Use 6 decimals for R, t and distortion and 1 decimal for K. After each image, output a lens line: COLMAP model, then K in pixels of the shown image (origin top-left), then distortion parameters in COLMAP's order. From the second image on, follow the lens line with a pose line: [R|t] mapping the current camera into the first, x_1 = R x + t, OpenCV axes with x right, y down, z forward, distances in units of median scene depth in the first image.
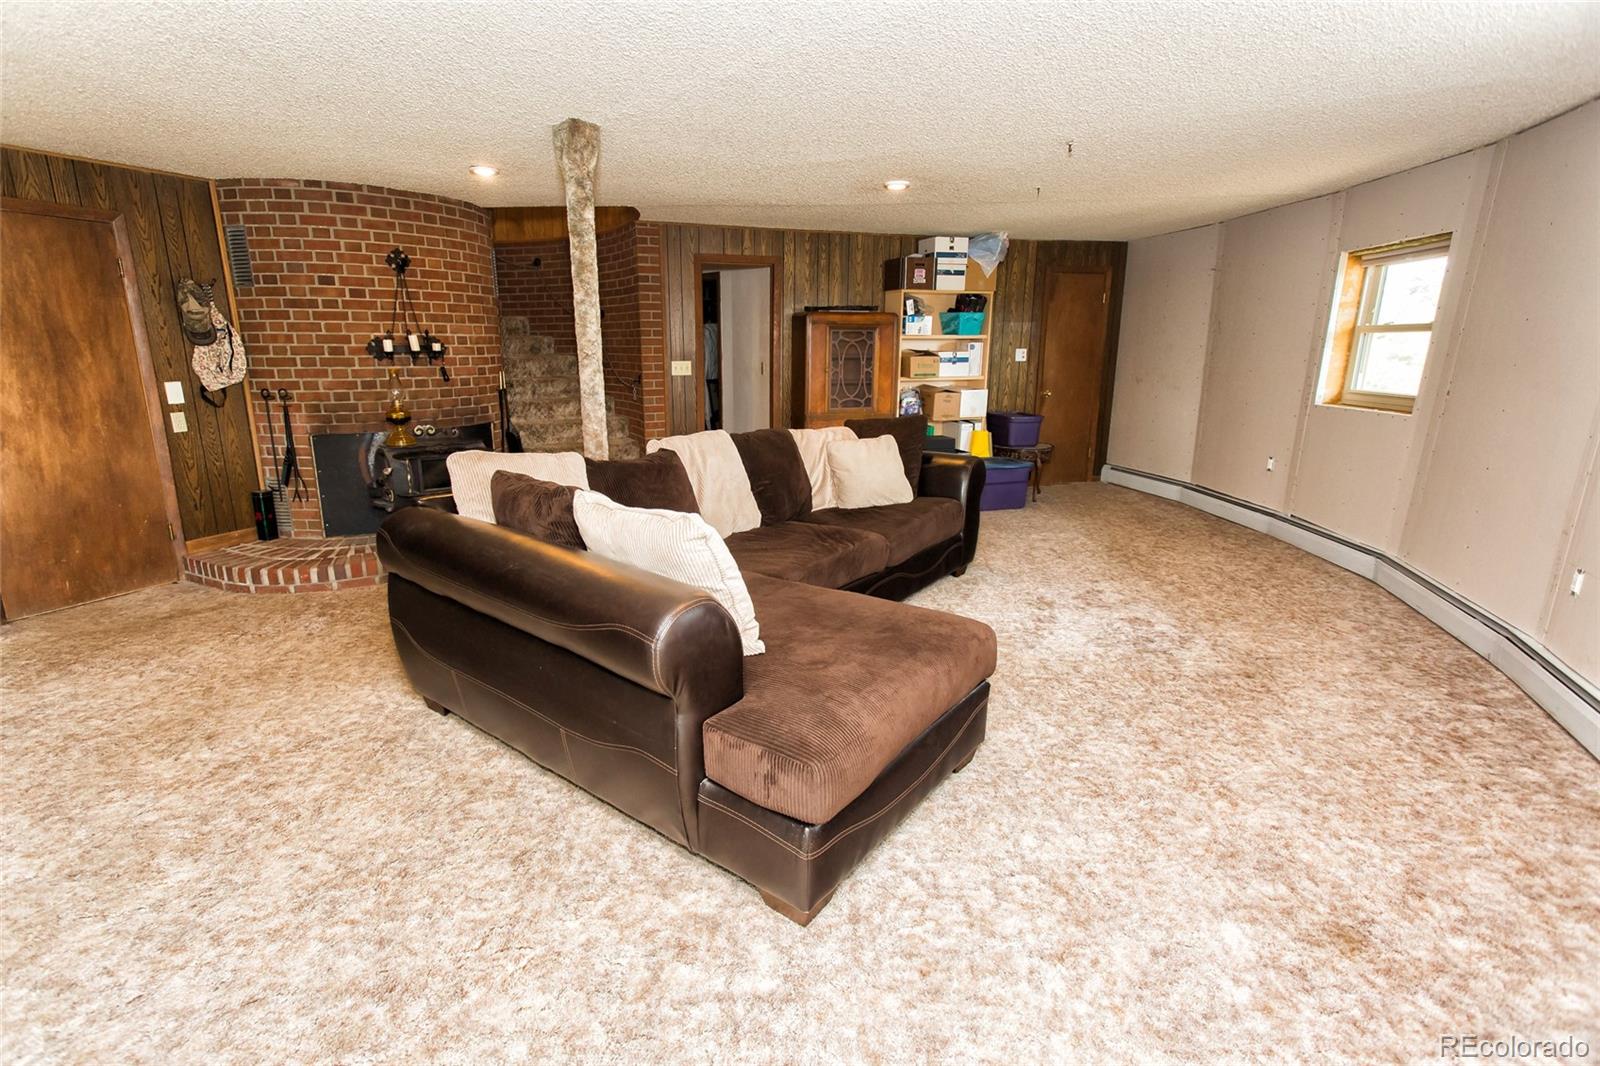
lens RADIAL K [[748.1, 0, 774.5], [0, 748.1, 526.2], [0, 0, 1]] dist [-0.002149, 0.003728]
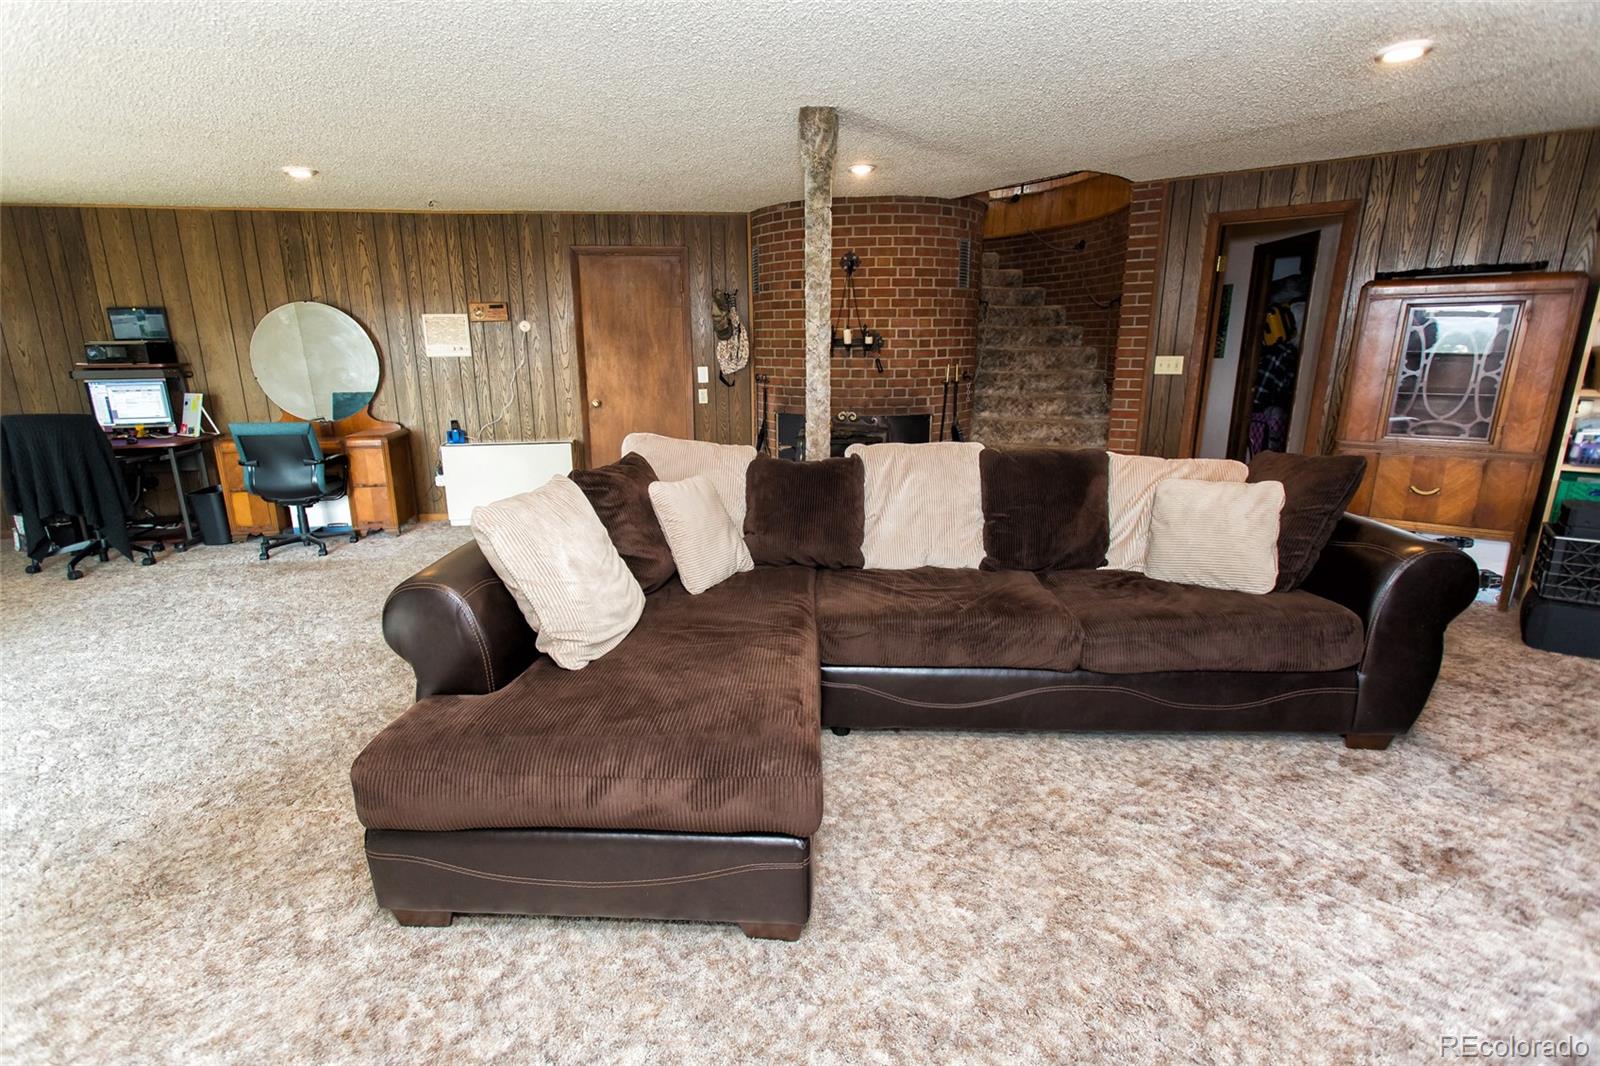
lens RADIAL K [[748.1, 0, 774.5], [0, 748.1, 526.2], [0, 0, 1]] dist [-0.002149, 0.003728]
pose [[0.570919, 0.195267, -0.797447, 0.388298], [-0.183270, 0.977107, 0.108050, -0.072302], [0.800290, 0.084461, 0.593635, 0.285569]]
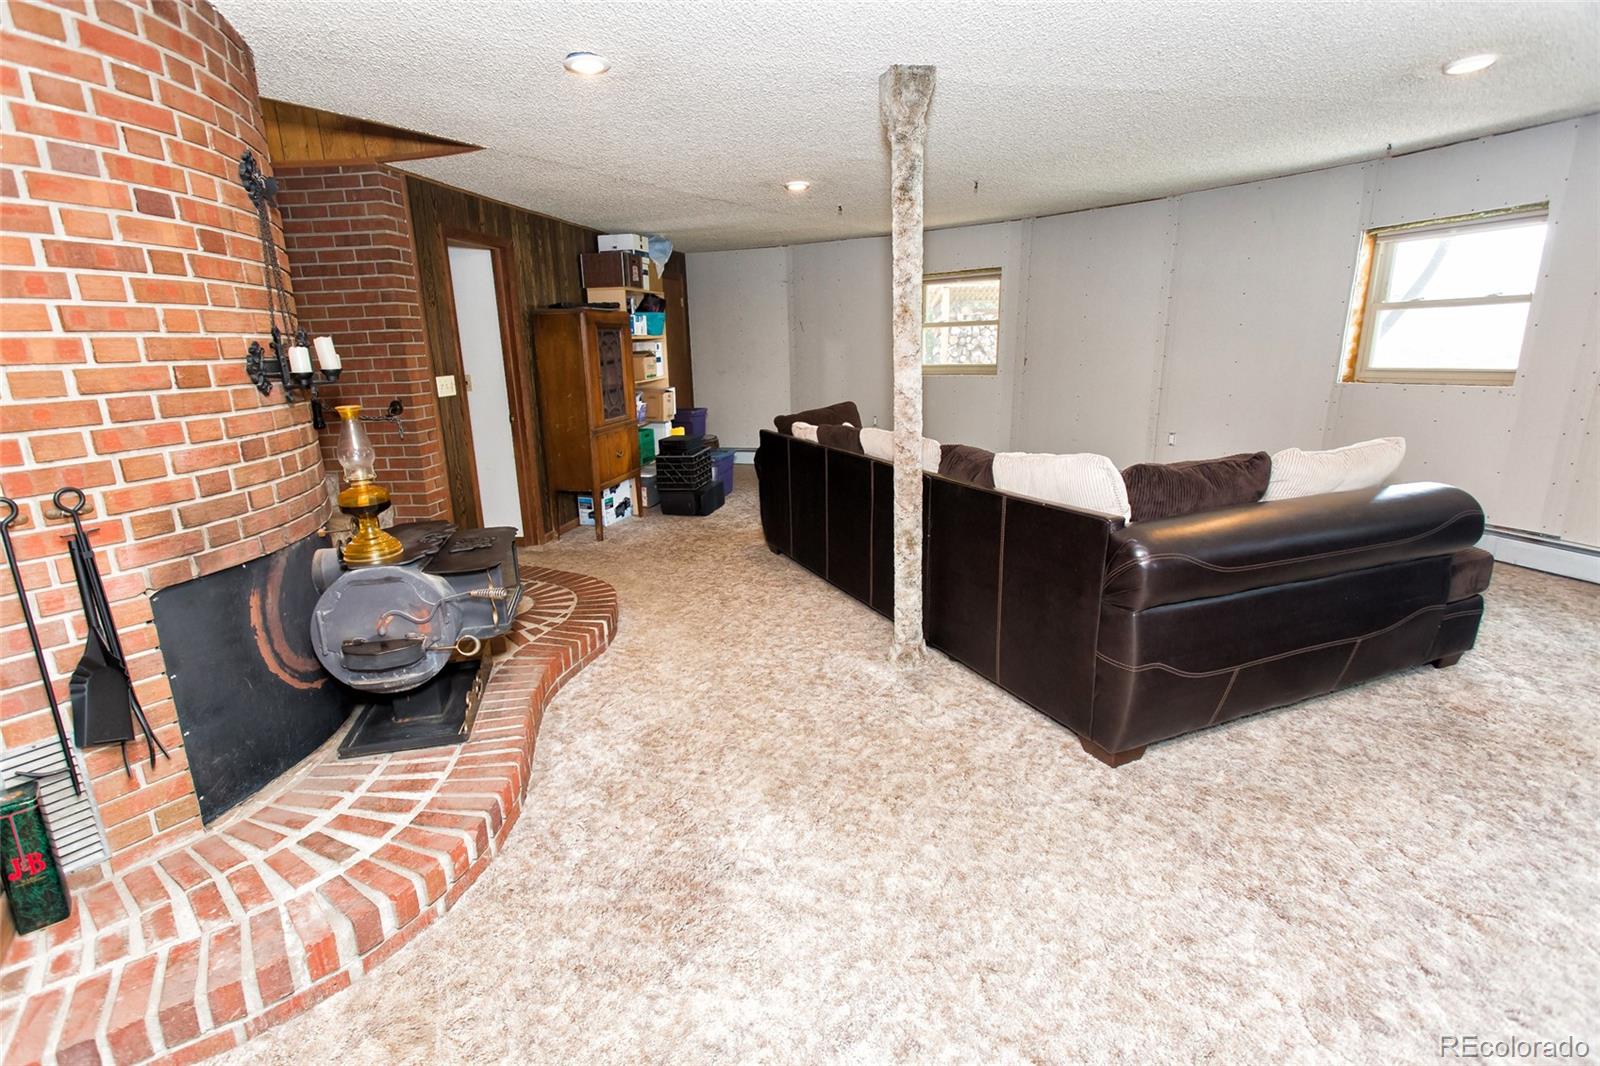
lens RADIAL K [[748.1, 0, 774.5], [0, 748.1, 526.2], [0, 0, 1]] dist [-0.002149, 0.003728]
pose [[0.493349, -0.227317, 0.839603, -0.779331], [0.238196, 0.963658, 0.120941, -0.125274], [-0.836582, 0.140324, 0.529566, 0.509247]]
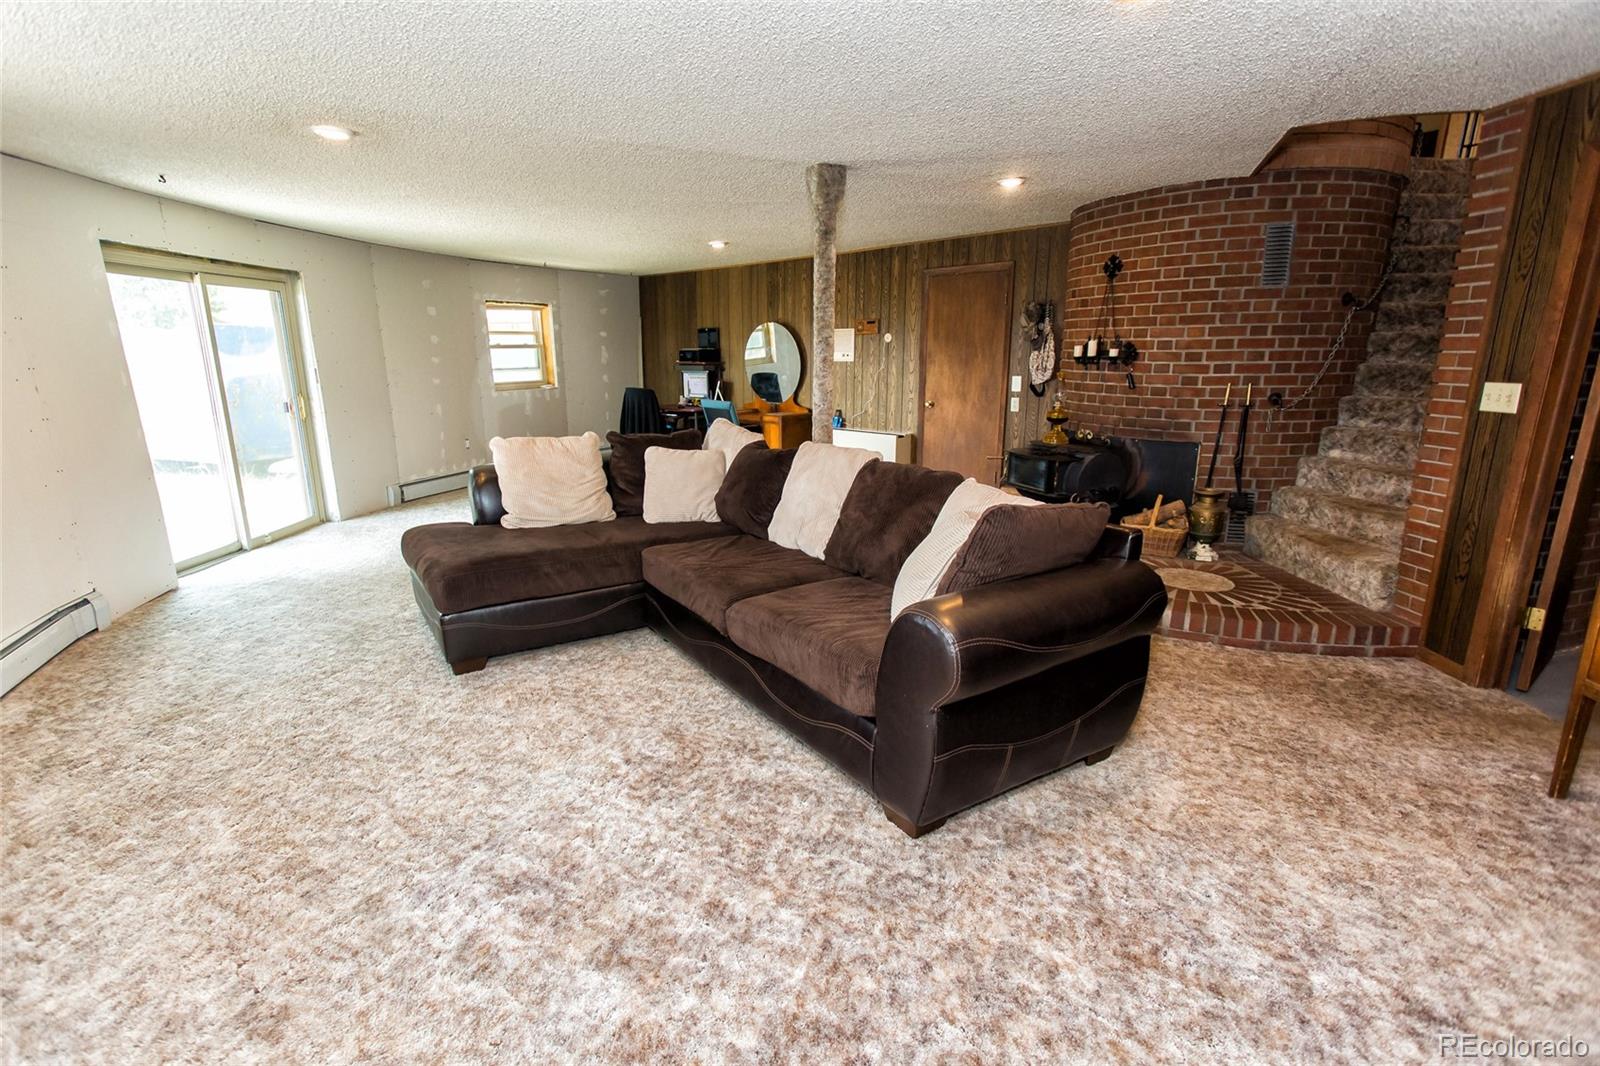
lens RADIAL K [[747.6, 0, 776.9], [0, 747.6, 524.2], [0, 0, 1]] dist [0.010460, 0.001490]
pose [[-0.331141, 0.220433, -0.917472, 0.648039], [-0.213418, 0.929636, 0.300384, -0.238029], [0.919129, 0.295274, -0.260796, 0.943126]]
